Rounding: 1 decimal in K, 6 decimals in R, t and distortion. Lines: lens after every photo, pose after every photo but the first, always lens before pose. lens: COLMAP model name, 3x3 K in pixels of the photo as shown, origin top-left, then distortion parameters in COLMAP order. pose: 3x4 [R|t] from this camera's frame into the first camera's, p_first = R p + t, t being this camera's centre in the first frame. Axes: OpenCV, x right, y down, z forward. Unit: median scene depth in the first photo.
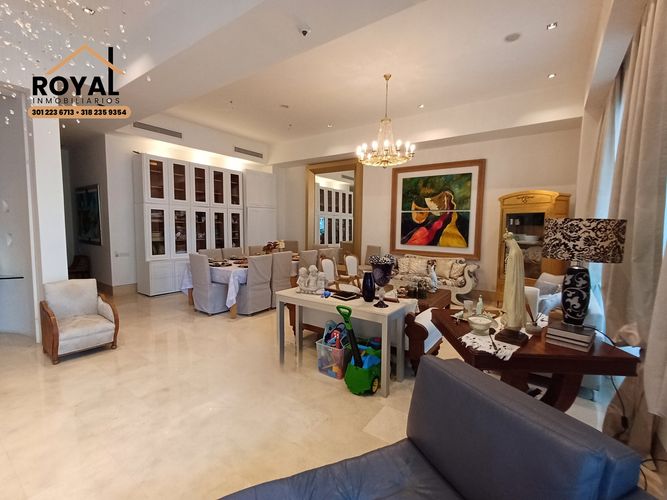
lens RADIAL K [[302.7, 0, 333.7], [0, 302.7, 251.0], [0, 0, 1]] dist [0.007721, 0.001728]
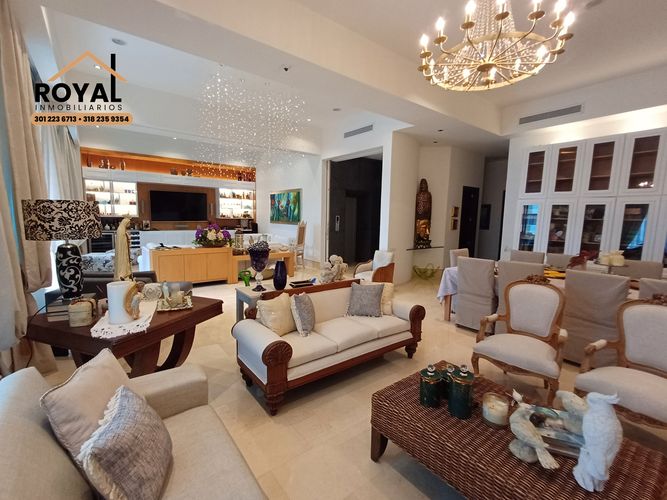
lens RADIAL K [[302.7, 0, 333.1], [0, 302.7, 251.6], [0, 0, 1]] dist [0.007721, 0.001728]
pose [[-0.293908, 0.092933, -0.951305, 0.452149], [-0.107240, 0.985772, 0.129433, -0.050674], [0.949799, 0.140059, -0.279760, 0.660767]]
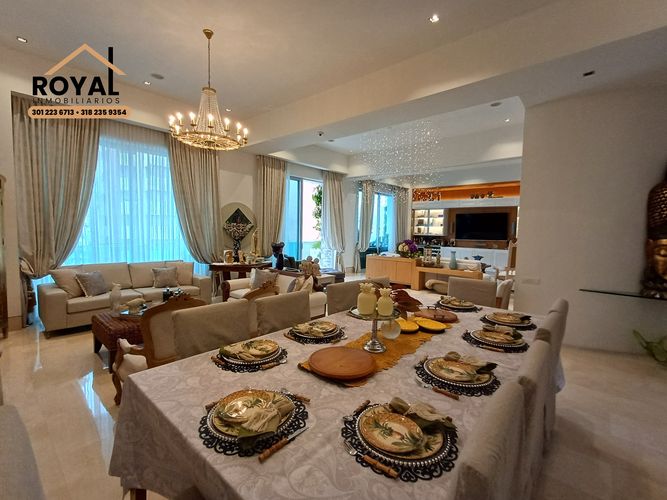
lens RADIAL K [[302.7, 0, 332.7], [0, 302.7, 248.8], [0, 0, 1]] dist [0.007721, 0.001728]
pose [[-0.994481, -0.039690, 0.097123, -0.172440], [-0.024964, 0.988615, 0.148382, -0.101359], [-0.101907, 0.145138, -0.984149, 1.227469]]
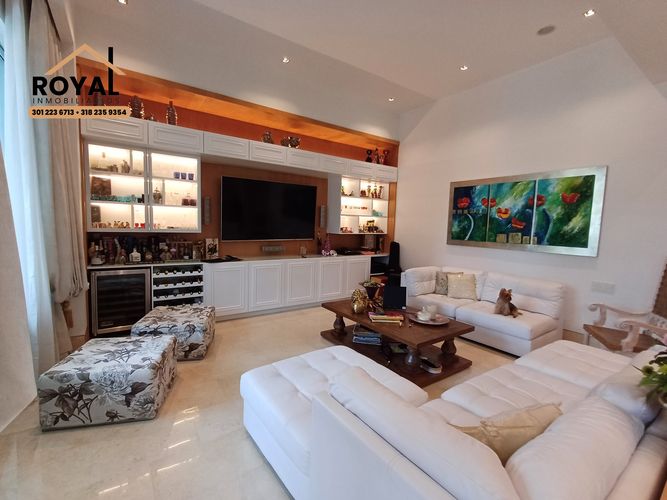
lens RADIAL K [[302.7, 0, 331.1], [0, 302.7, 251.9], [0, 0, 1]] dist [0.007721, 0.001728]
pose [[-0.335299, 0.063529, -0.939967, -0.125410], [-0.114069, 0.987646, 0.107442, 0.011036], [0.935180, 0.143247, -0.323910, -0.144358]]
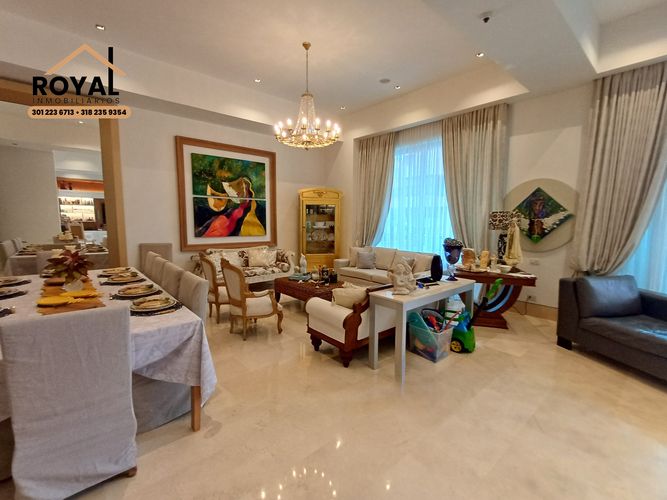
lens RADIAL K [[302.7, 0, 328.8], [0, 302.7, 250.5], [0, 0, 1]] dist [0.007721, 0.001728]
pose [[0.238794, -0.115853, 0.964135, -0.505604], [0.078423, 0.991915, 0.099768, -0.044345], [-0.967898, 0.051787, 0.245949, 0.518199]]
